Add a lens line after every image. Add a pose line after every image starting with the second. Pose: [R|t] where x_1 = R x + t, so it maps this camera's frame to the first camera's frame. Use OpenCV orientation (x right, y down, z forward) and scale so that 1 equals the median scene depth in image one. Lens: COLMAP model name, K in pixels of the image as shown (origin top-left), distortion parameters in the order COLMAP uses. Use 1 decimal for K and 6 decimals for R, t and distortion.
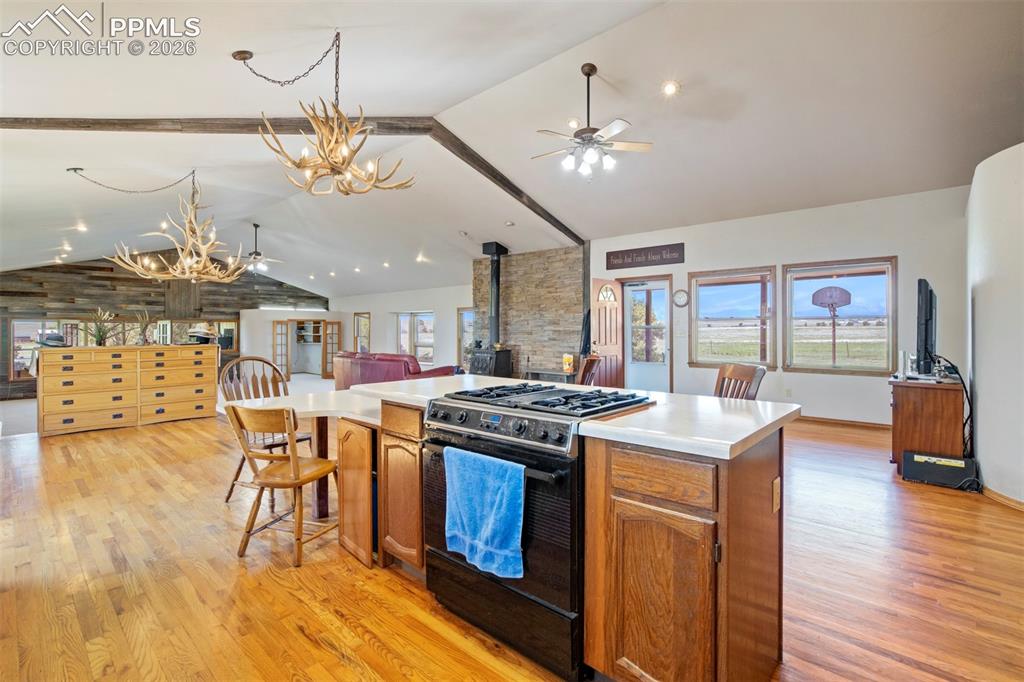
lens RADIAL K [[467.4, 0, 509.3], [0, 467.4, 335.2], [0, 0, 1]] dist [-0.011589, 0.001255]
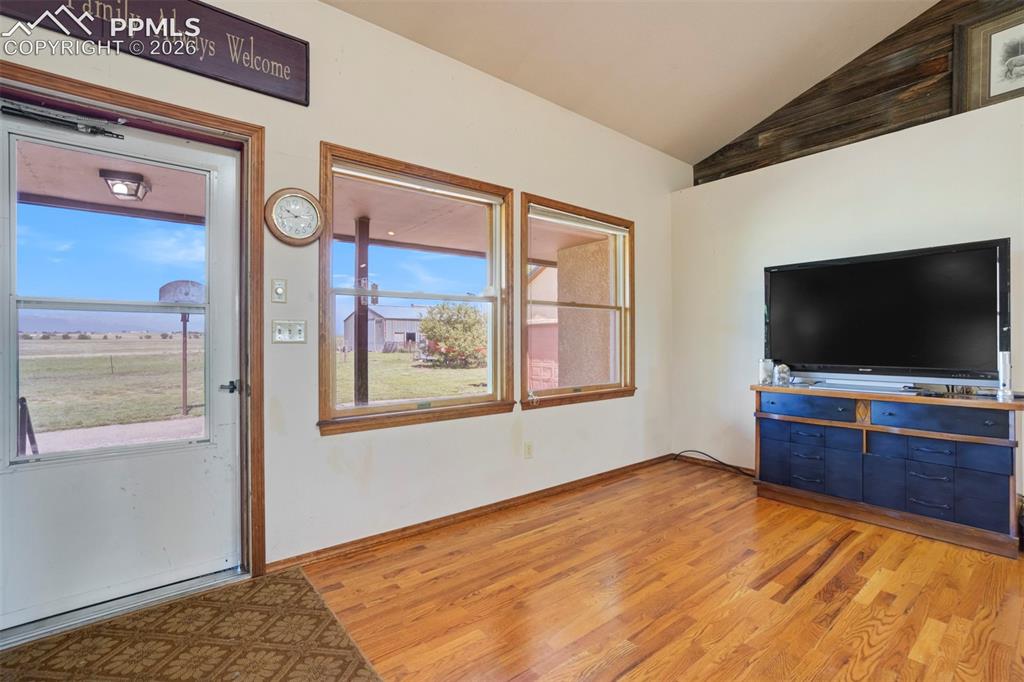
lens RADIAL K [[467.4, 0, 508.0], [0, 467.4, 339.4], [0, 0, 1]] dist [-0.011589, 0.001255]
pose [[0.151888, 0.005903, 0.988380, 0.071016], [0.014951, 0.999854, -0.008270, 0.005146], [-0.988285, 0.016033, 0.151778, 0.674036]]
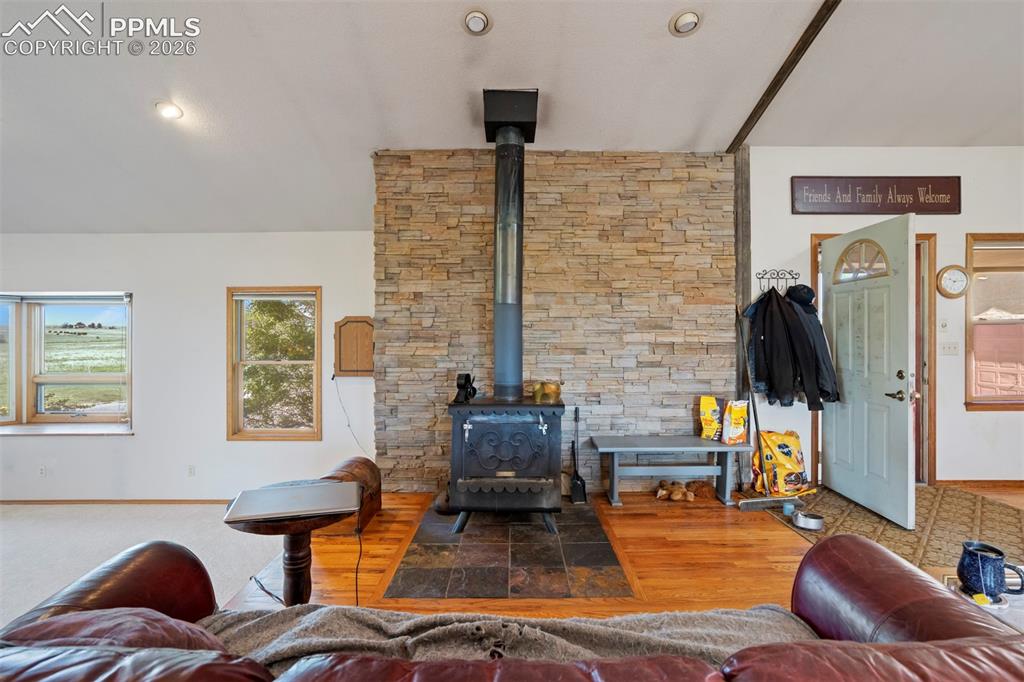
lens RADIAL K [[467.4, 0, 513.2], [0, 467.4, 335.3], [0, 0, 1]] dist [-0.011589, 0.001255]
pose [[0.740688, 0.002566, 0.671844, -0.287517], [0.009393, 0.999855, -0.014174, -0.012782], [-0.671783, 0.016809, 0.740557, 0.782182]]
